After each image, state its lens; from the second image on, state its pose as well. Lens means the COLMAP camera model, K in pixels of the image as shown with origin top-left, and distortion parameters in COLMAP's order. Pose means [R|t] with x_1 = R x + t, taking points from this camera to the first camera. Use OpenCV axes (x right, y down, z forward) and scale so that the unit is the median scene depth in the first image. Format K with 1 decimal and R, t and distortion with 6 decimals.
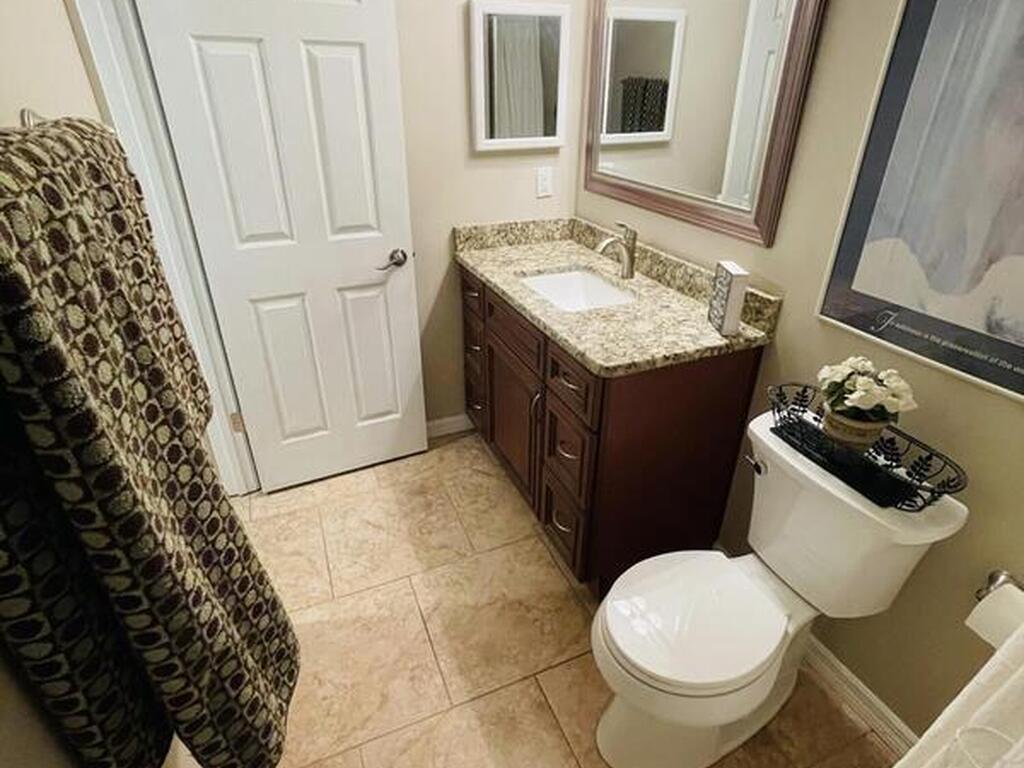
lens RADIAL K [[546.1, 0, 512.0], [0, 546.1, 384.0], [0, 0, 1]] dist [-0.003015, 0.000136]
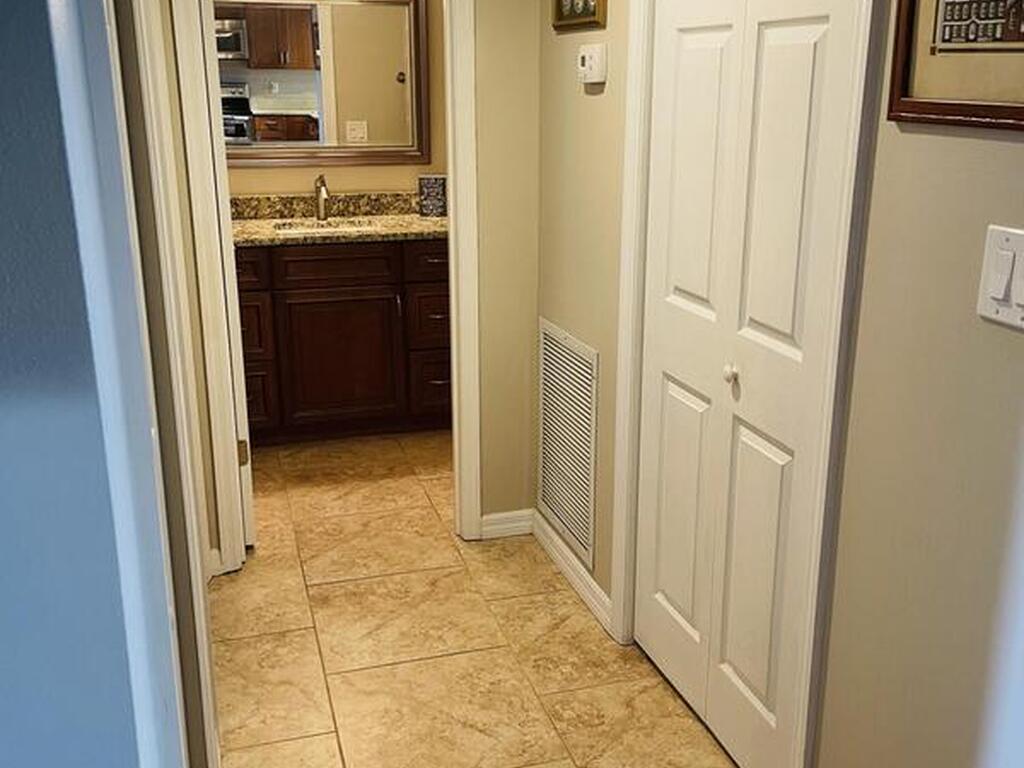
lens RADIAL K [[1047.1, 0, 512.0], [0, 1047.1, 384.0], [0, 0, 1]] dist [0.155846, -0.018420]
pose [[0.121133, -0.281515, 0.951880, -2.354491], [0.483132, 0.854414, 0.191208, -0.145850], [-0.867127, 0.436722, 0.239507, 0.262915]]
